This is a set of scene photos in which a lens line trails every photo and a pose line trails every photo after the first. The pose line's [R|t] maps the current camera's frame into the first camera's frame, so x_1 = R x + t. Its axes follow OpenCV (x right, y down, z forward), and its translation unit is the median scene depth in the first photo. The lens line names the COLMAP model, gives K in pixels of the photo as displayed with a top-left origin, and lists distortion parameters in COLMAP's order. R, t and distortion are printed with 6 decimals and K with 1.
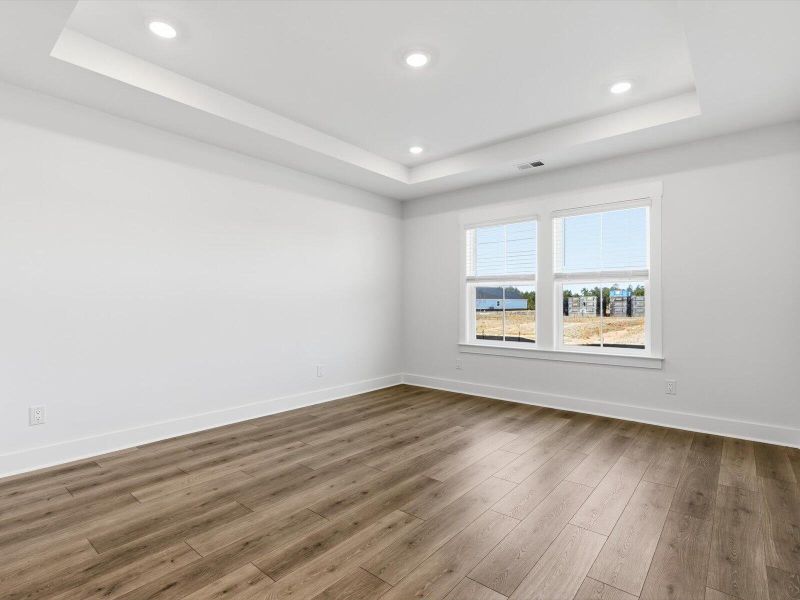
lens RADIAL K [[410.9, 0, 399.9], [0, 410.9, 301.5], [0, 0, 1]] dist [0.015140, 0.000140]
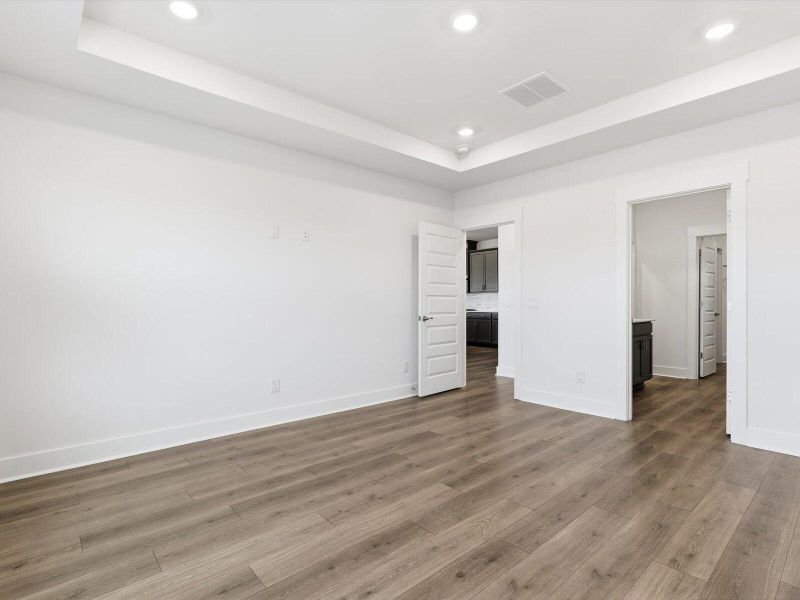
lens RADIAL K [[410.9, 0, 399.7], [0, 410.9, 301.8], [0, 0, 1]] dist [0.015140, 0.000140]
pose [[-0.989203, -0.000331, 0.146552, 0.051696], [-0.001731, 0.999954, -0.009426, 0.015010], [-0.146543, -0.009578, -0.989158, 1.904493]]
